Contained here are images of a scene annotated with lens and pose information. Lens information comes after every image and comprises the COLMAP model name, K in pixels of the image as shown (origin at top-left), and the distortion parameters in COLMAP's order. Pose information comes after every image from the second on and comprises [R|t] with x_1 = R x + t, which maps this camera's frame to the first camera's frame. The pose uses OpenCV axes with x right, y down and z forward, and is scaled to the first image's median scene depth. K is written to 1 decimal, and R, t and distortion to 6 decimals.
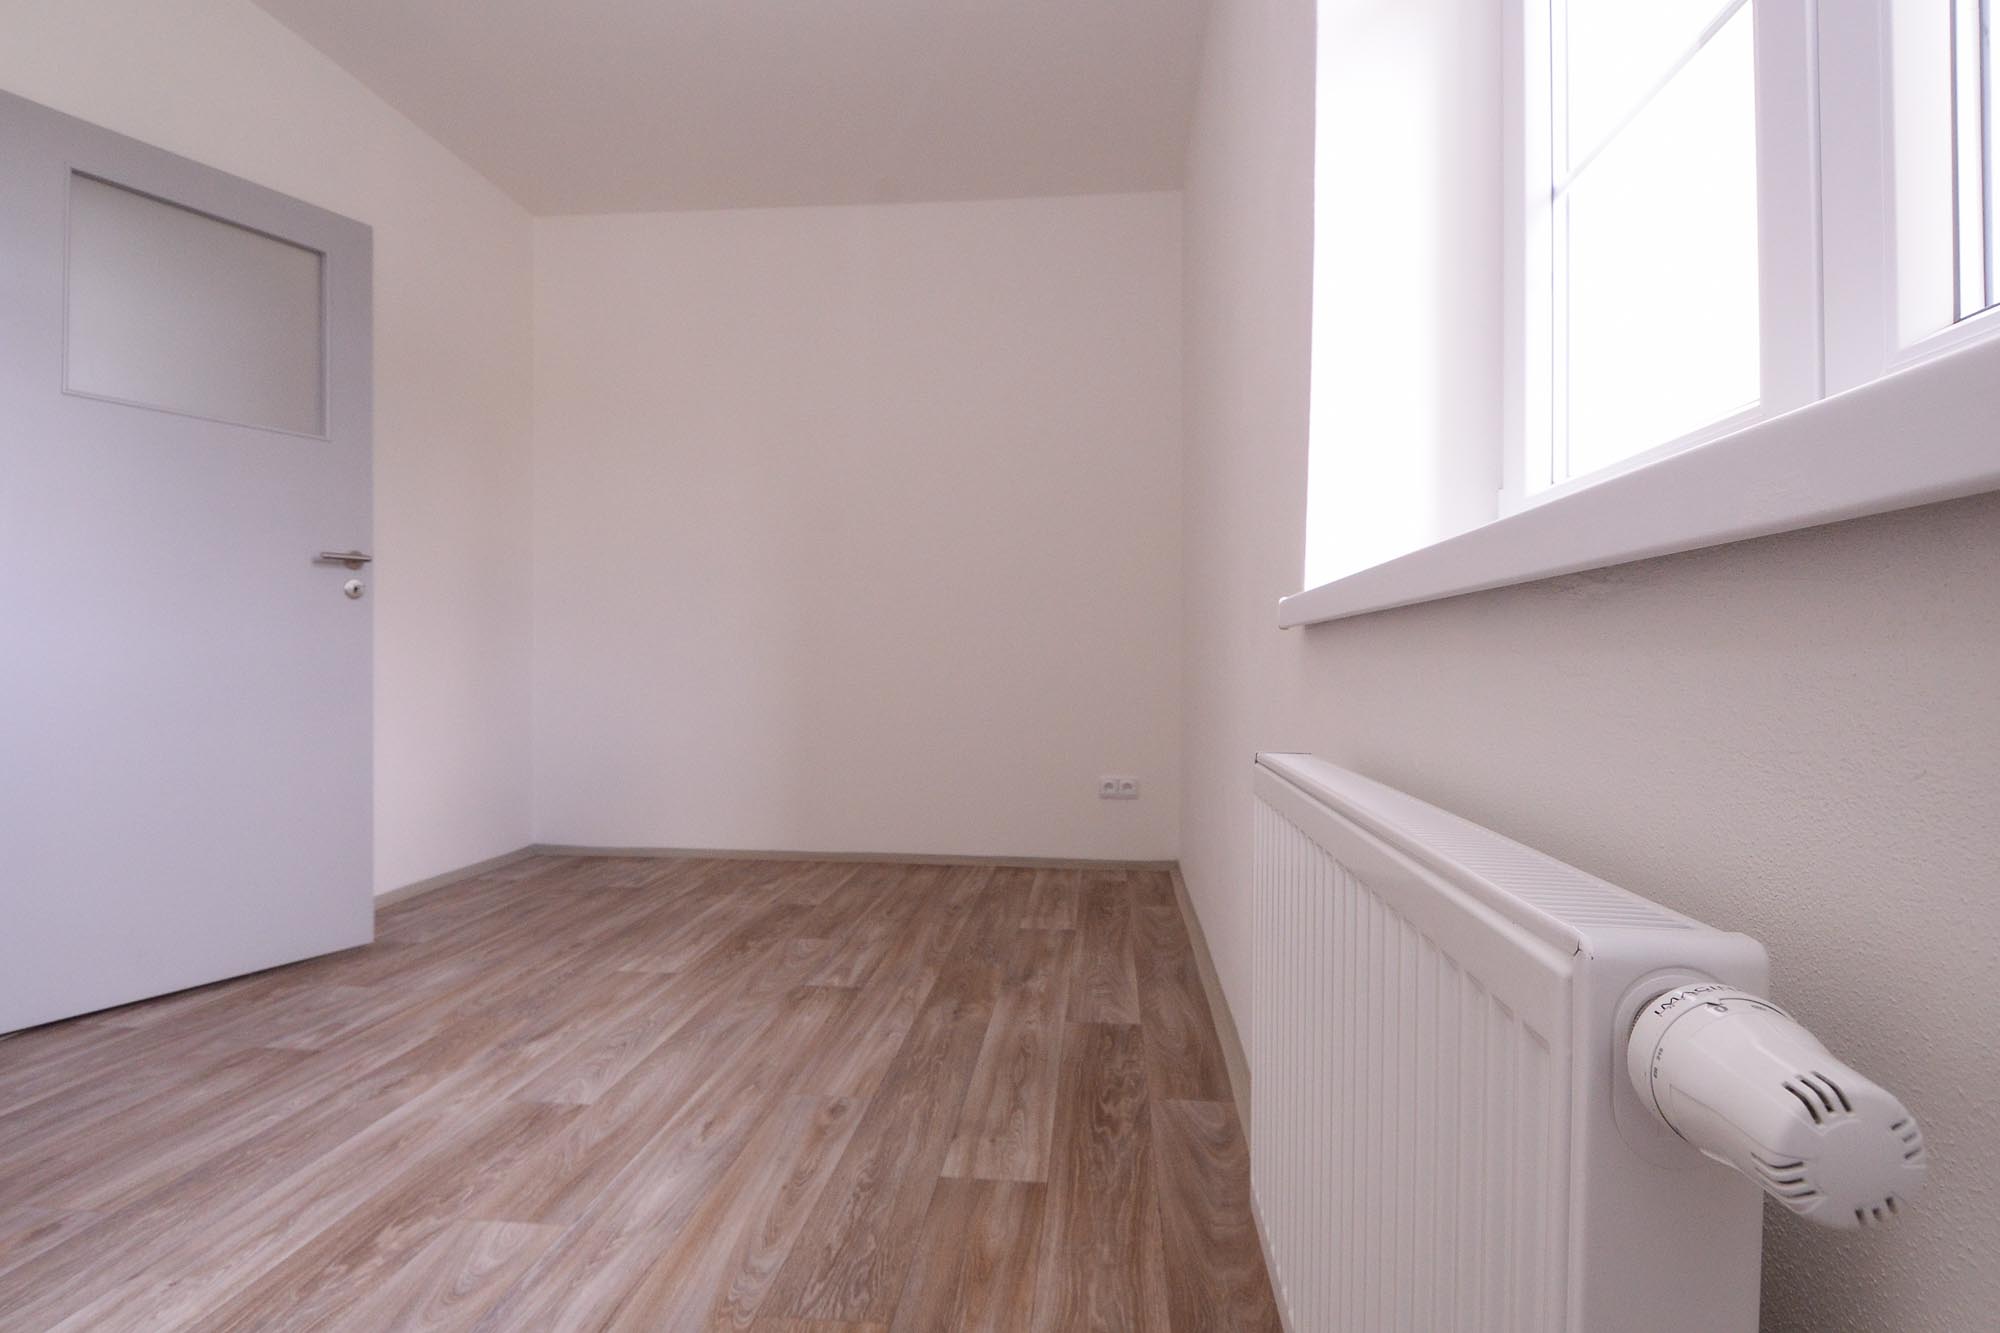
lens RADIAL K [[1037.4, 0, 1000.0], [0, 1037.4, 666.5], [0, 0, 1]] dist [0.022012, -0.033032]
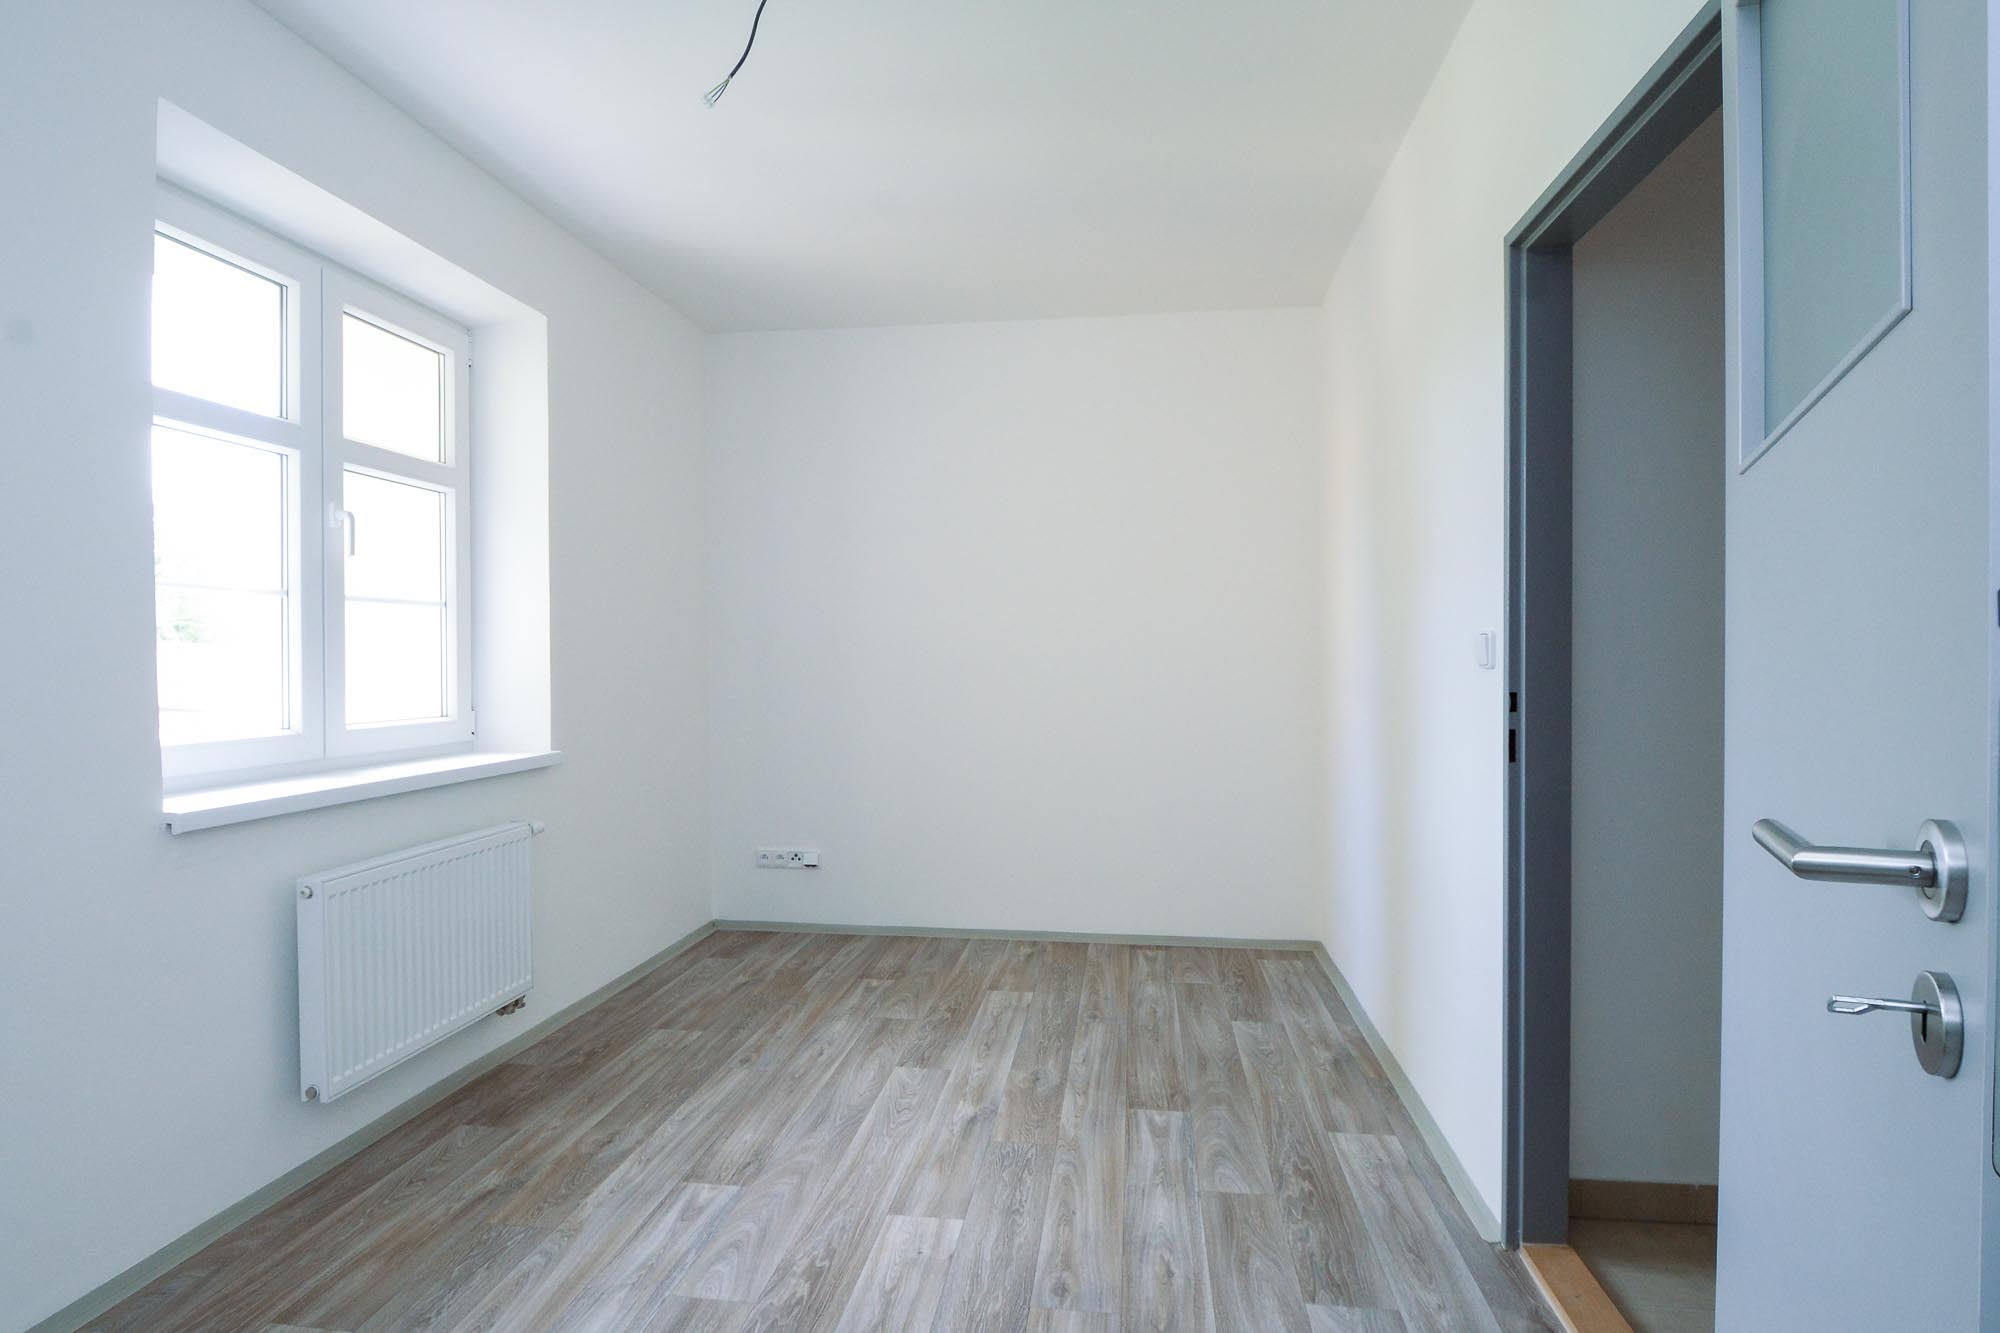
lens RADIAL K [[1037.4, 0, 1000.0], [0, 1037.4, 666.5], [0, 0, 1]] dist [0.022012, -0.033032]
pose [[-0.999472, -0.004000, 0.032255, -0.523907], [-0.003709, 0.999952, 0.009072, -0.185089], [-0.032290, 0.008947, -0.999439, 2.252647]]
